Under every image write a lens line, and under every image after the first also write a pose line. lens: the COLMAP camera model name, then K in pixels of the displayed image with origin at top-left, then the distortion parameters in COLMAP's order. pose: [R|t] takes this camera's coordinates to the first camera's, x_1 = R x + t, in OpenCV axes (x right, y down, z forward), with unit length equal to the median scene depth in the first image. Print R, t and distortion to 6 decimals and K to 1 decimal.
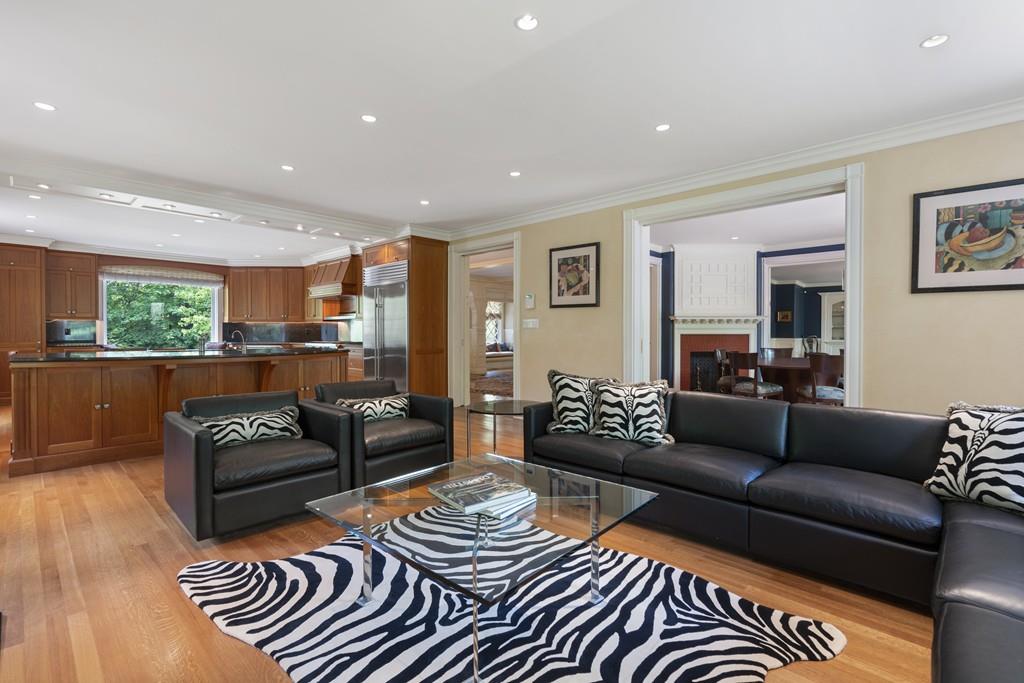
lens RADIAL K [[469.5, 0, 511.9], [0, 469.5, 327.8], [0, 0, 1]] dist [0.005552, -0.001693]
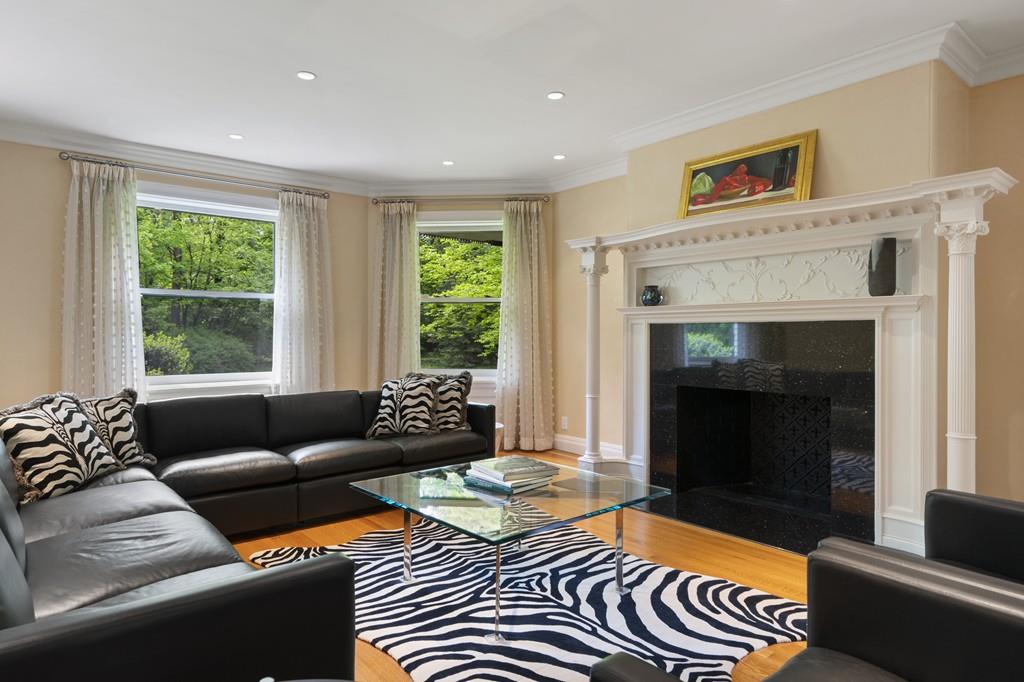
lens RADIAL K [[587.5, 0, 517.7], [0, 587.5, 342.7], [0, 0, 1]] dist [-0.002106, 0.001675]
pose [[-0.994291, 0.000099, 0.106699, -0.199523], [0.000084, 1.000000, -0.000142, 0.024249], [-0.106699, -0.000132, -0.994291, 2.099875]]
